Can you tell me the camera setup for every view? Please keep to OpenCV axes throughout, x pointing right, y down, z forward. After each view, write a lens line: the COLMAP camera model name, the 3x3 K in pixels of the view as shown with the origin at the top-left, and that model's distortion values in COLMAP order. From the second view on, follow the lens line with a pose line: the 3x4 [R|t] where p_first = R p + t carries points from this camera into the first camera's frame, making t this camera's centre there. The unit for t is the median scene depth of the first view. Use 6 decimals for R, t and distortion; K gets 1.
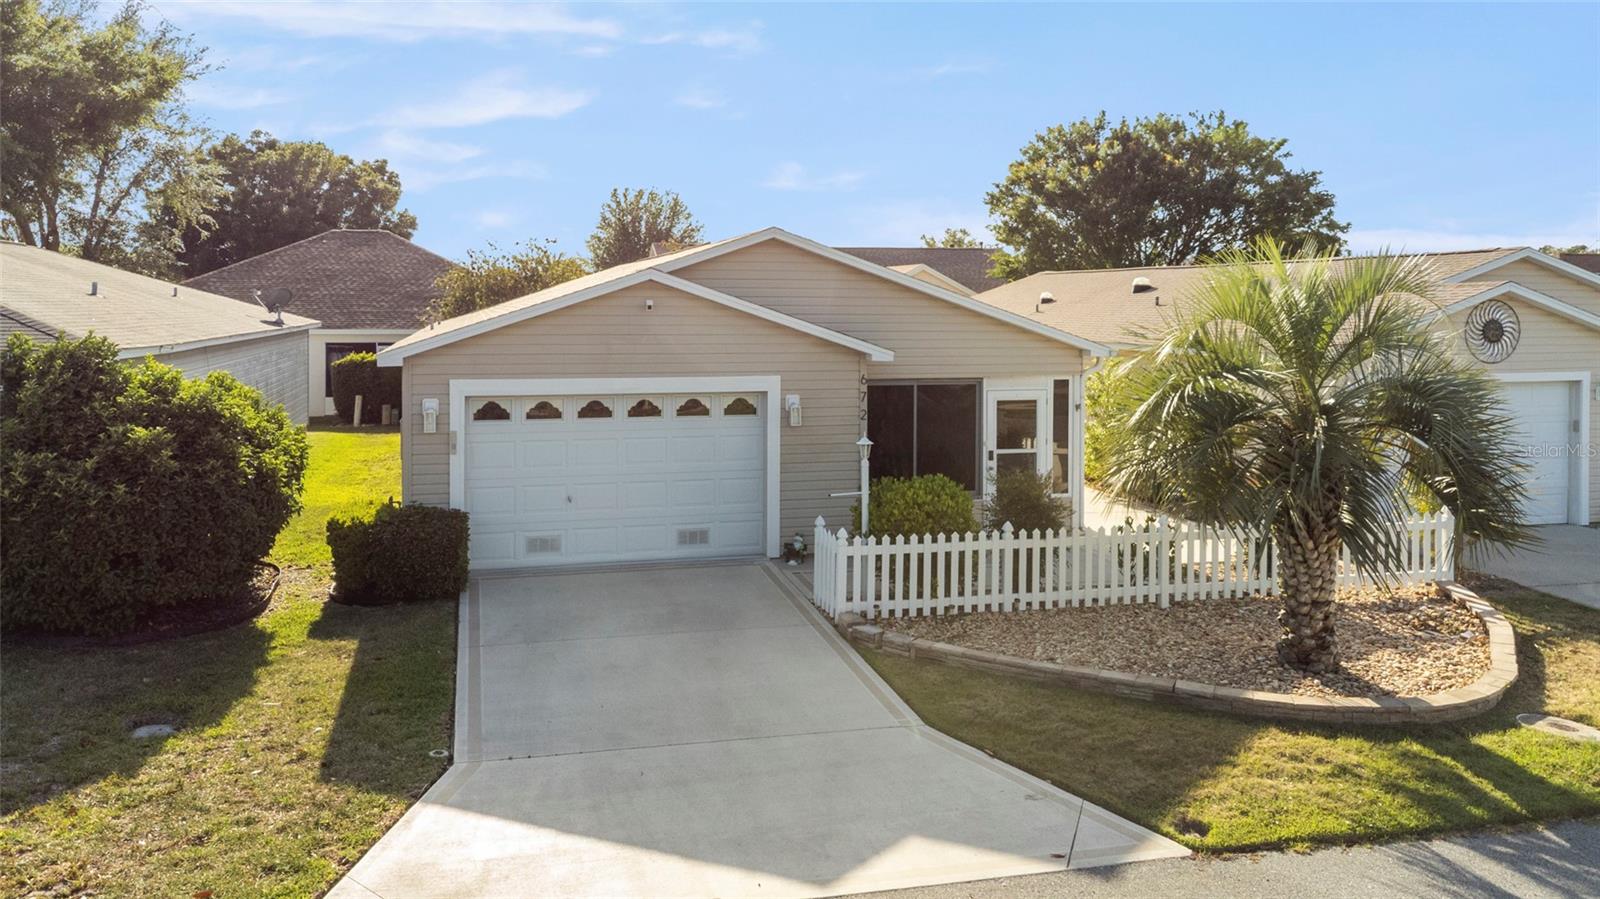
lens RADIAL K [[1221.8, 0, 802.5], [0, 1221.8, 323.8], [0, 0, 1]] dist [0.026389, -0.001890]
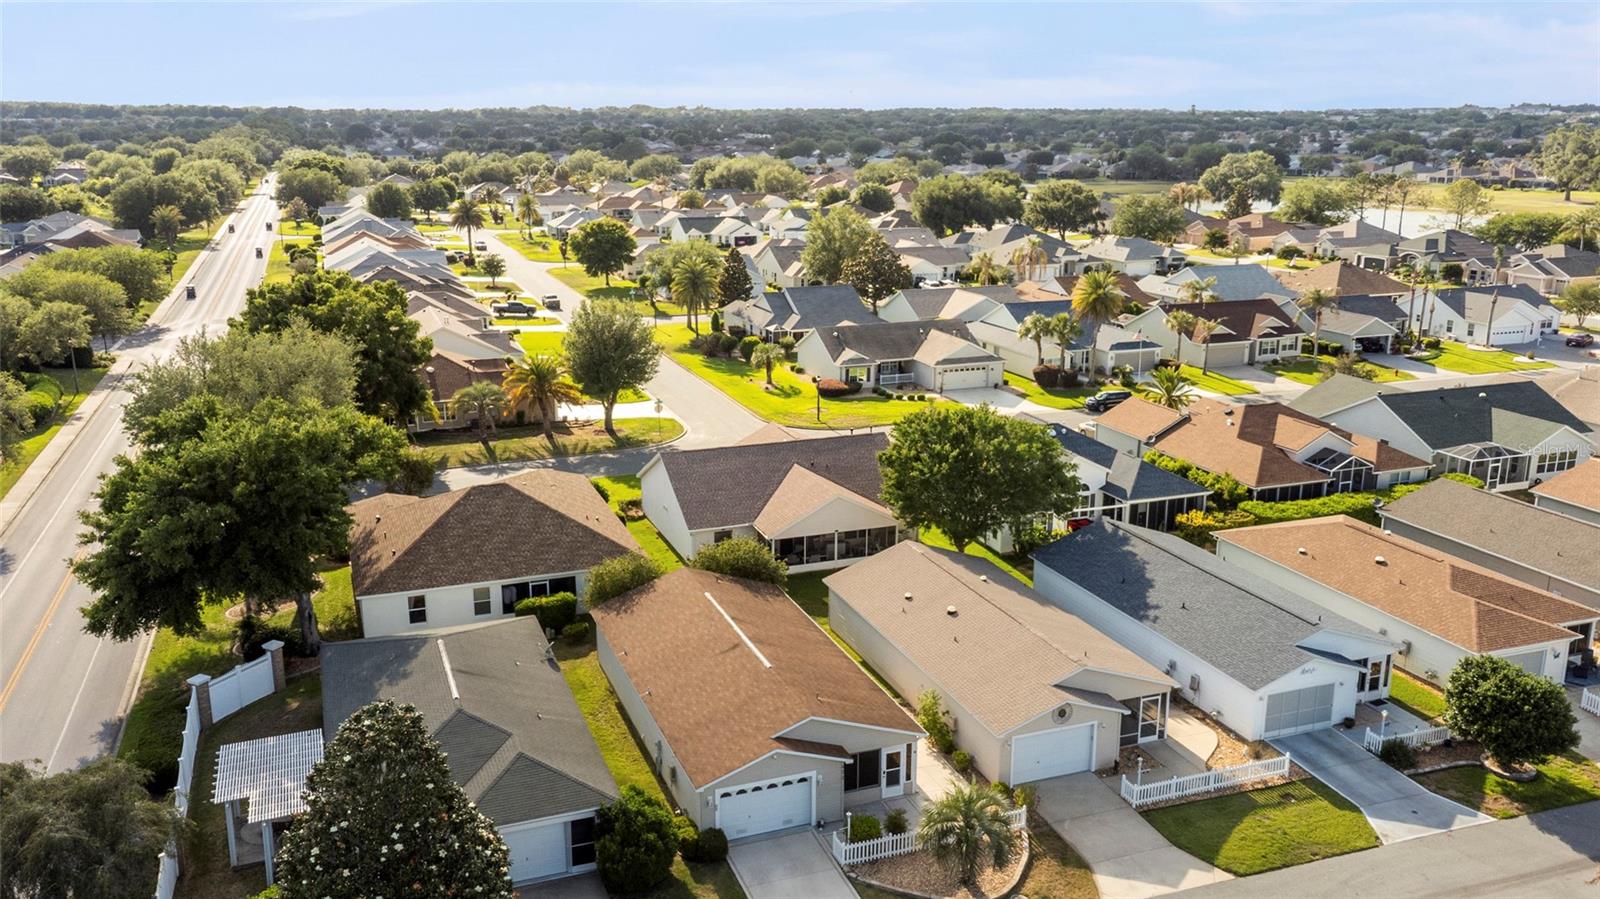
lens RADIAL K [[1295.0, 0, 800.0], [0, 1295.0, 449.5], [0, 0, 1]] dist [0.040998, -0.001369]
pose [[0.994648, -0.027474, 0.099600, -0.405788], [0.002962, 0.971184, 0.238311, -1.706155], [-0.103277, -0.236740, 0.966068, -2.176759]]
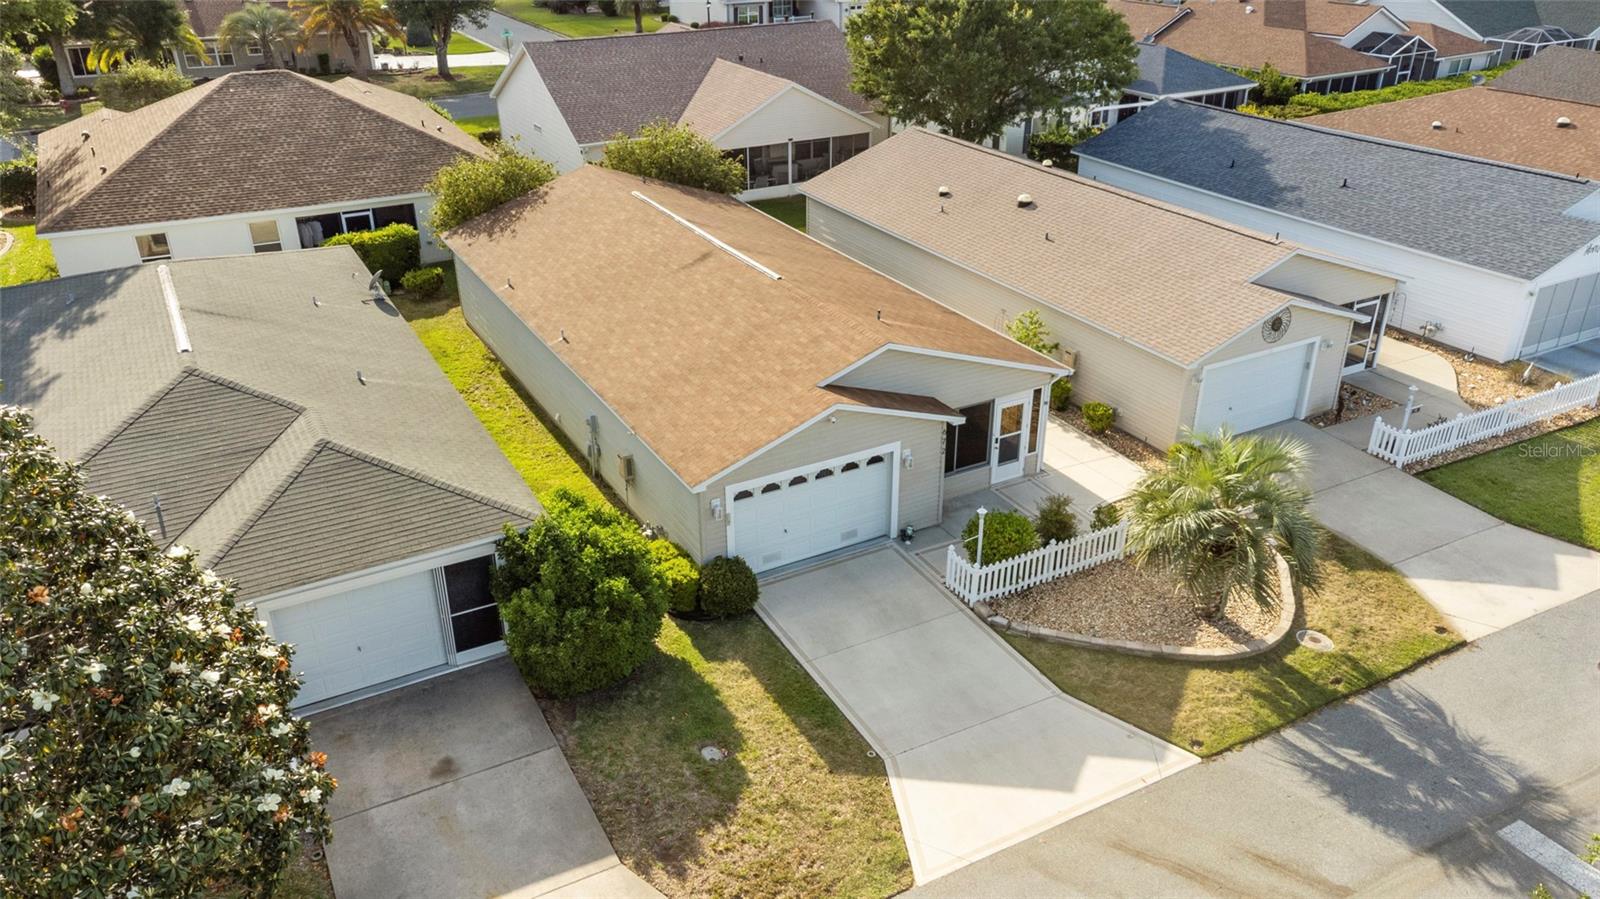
lens RADIAL K [[1187.6, 0, 800.0], [0, 1187.6, 449.5], [0, 0, 1]] dist [0.024253, 0.043060]
pose [[0.970279, -0.115246, 0.212783, -0.557500], [0.011906, 0.900983, 0.433691, -0.728069], [-0.241695, -0.418268, 0.875577, -0.410469]]
